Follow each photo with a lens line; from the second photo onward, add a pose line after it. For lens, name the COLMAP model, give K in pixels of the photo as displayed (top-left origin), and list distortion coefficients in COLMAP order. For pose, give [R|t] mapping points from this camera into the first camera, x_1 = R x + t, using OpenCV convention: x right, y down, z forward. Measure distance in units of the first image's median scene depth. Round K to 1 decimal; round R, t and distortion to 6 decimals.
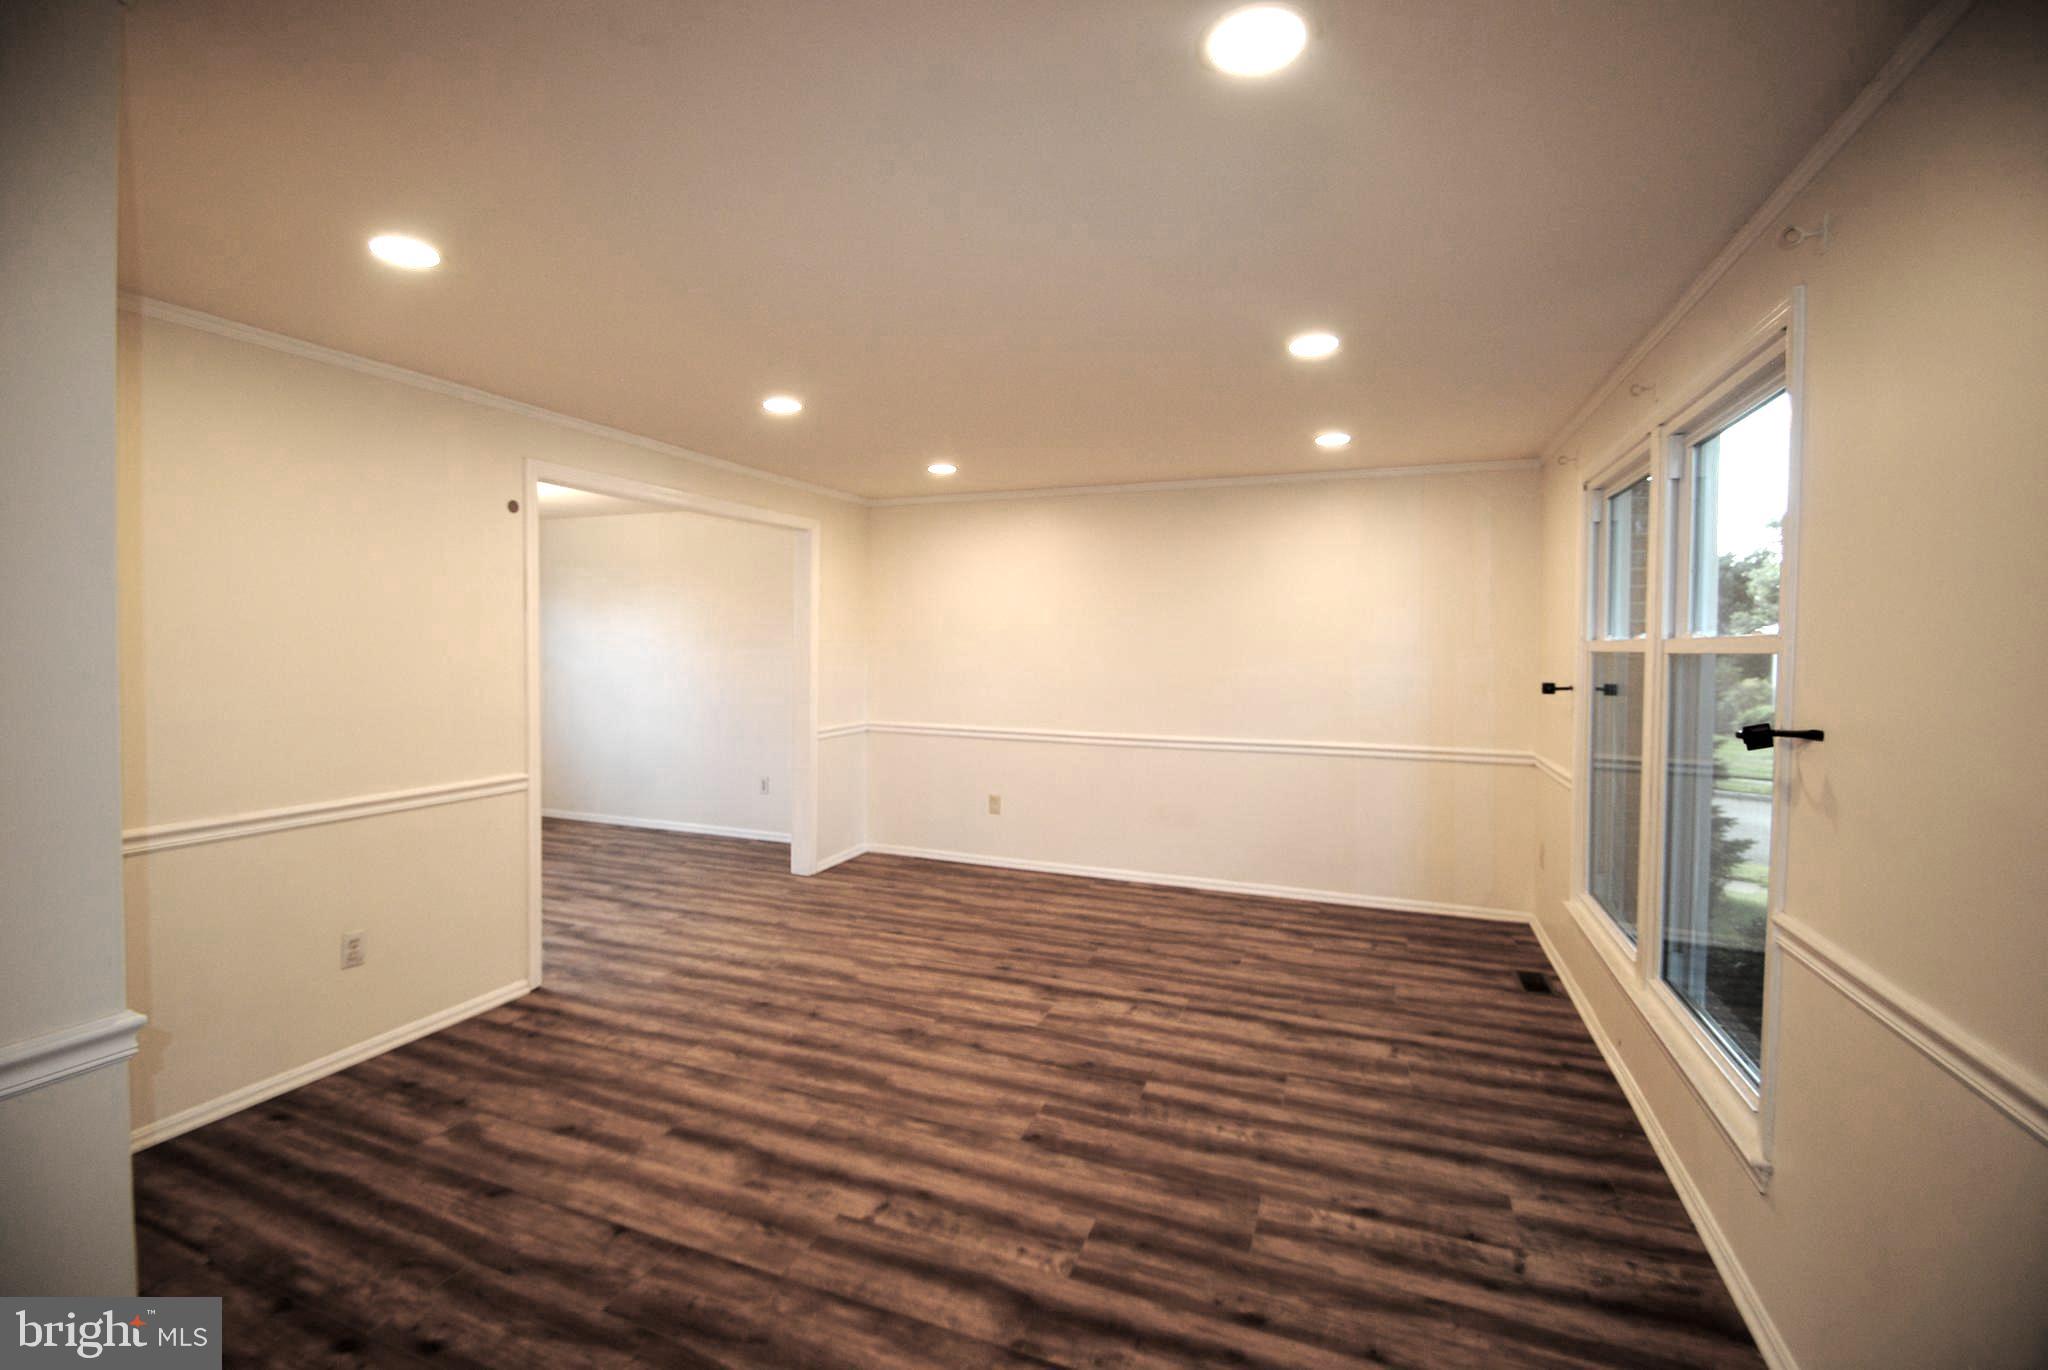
lens RADIAL K [[901.1, 0, 1006.0], [0, 901.1, 666.7], [0, 0, 1]] dist [0.018109, -0.020516]
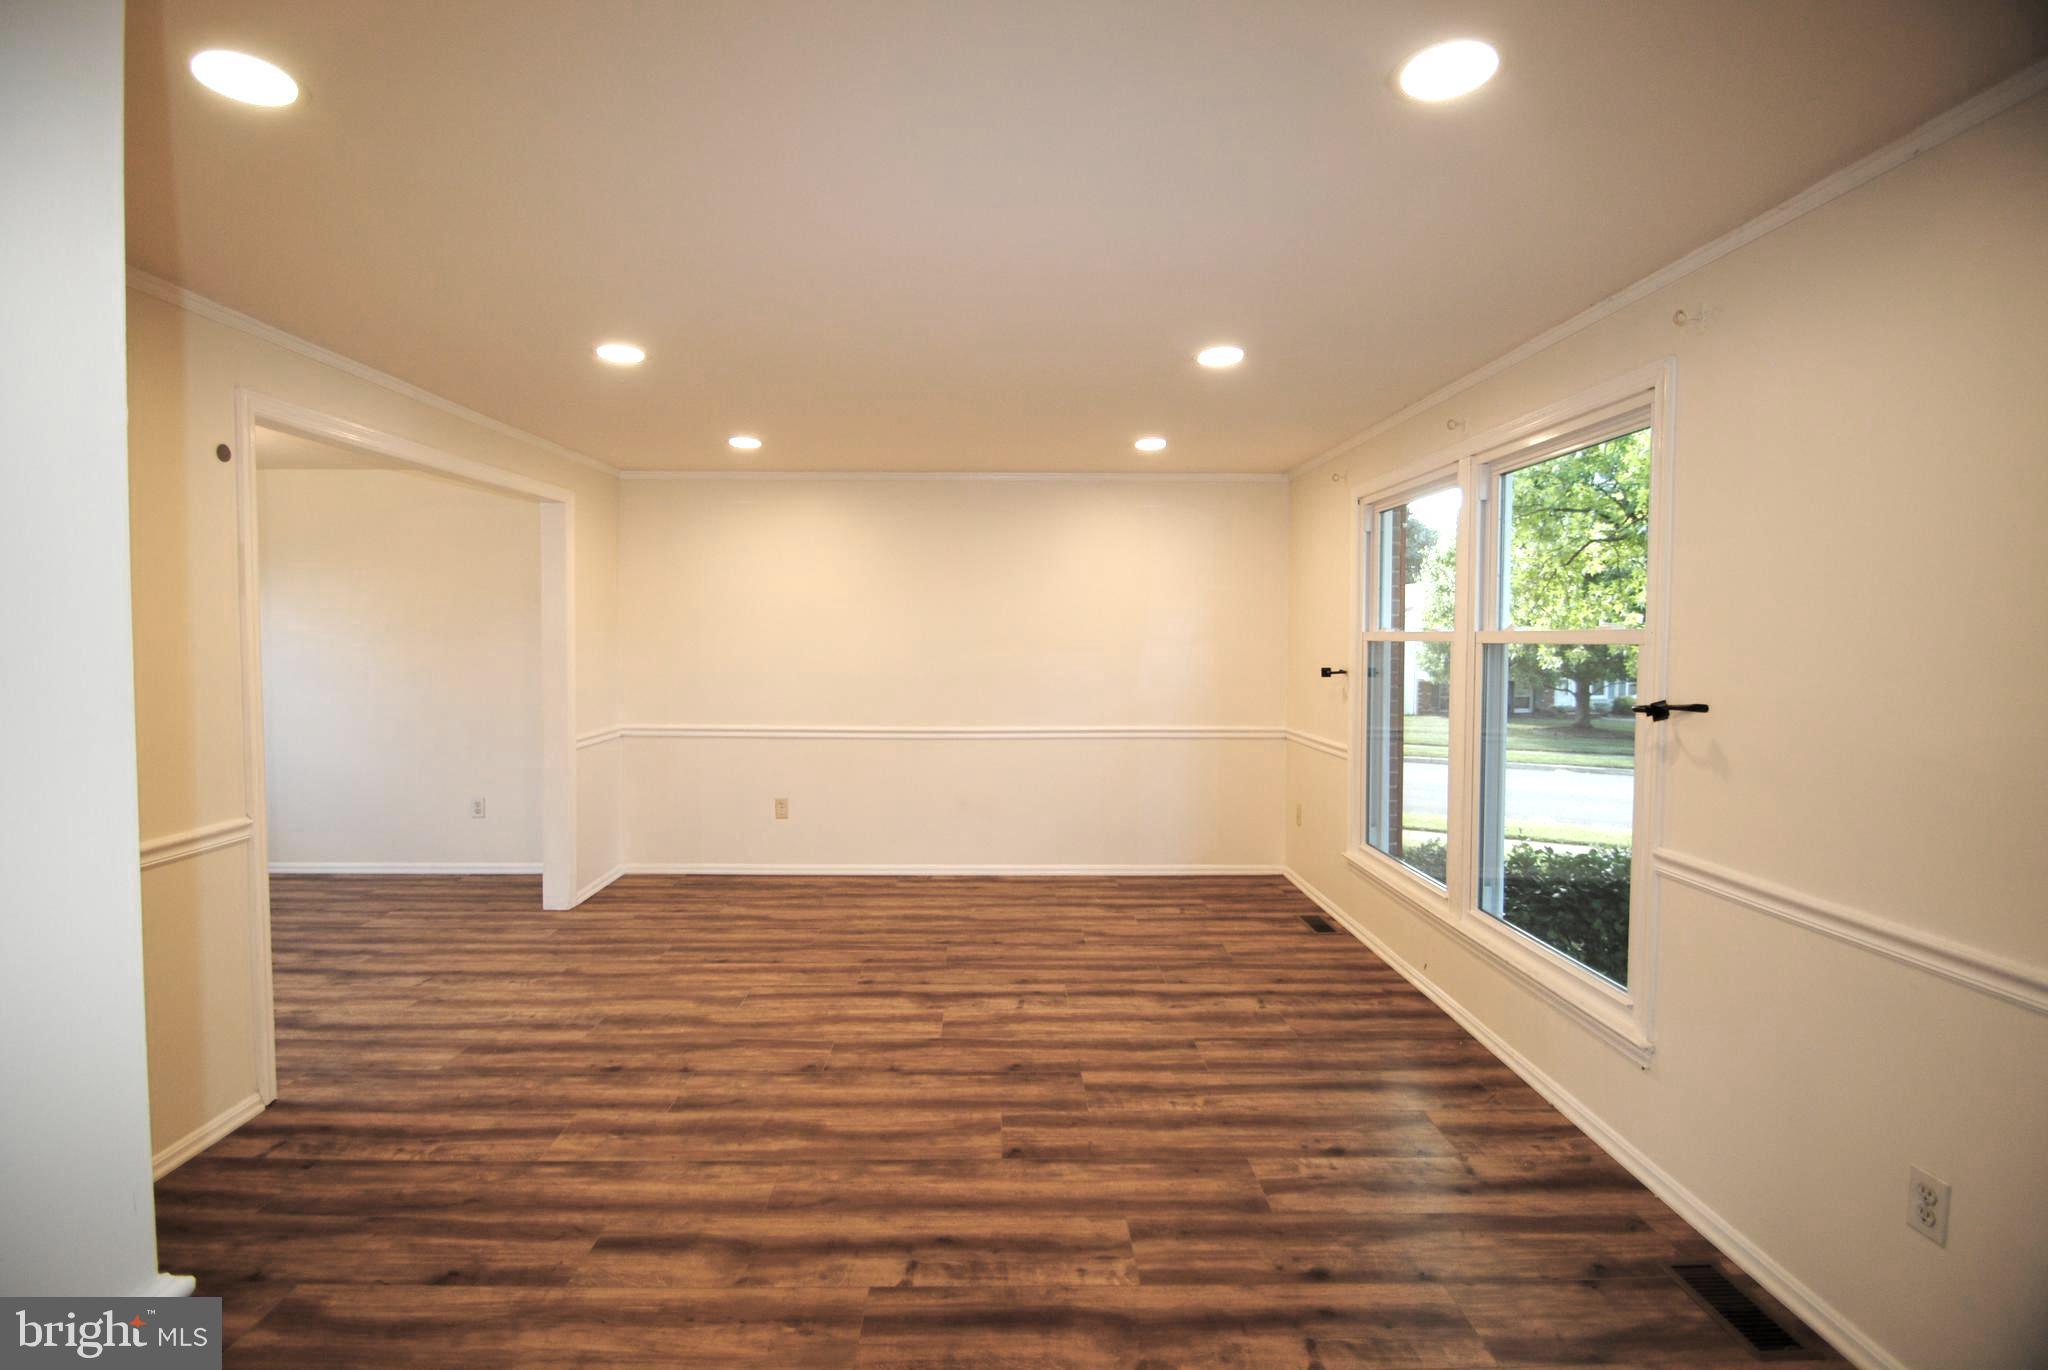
lens RADIAL K [[901.1, 0, 1006.0], [0, 901.1, 666.3], [0, 0, 1]] dist [0.018109, -0.020516]
pose [[0.923610, -0.018808, 0.382873, -0.257284], [0.013794, 0.999779, 0.015836, -0.009153], [-0.383086, -0.009345, 0.923665, 0.091491]]
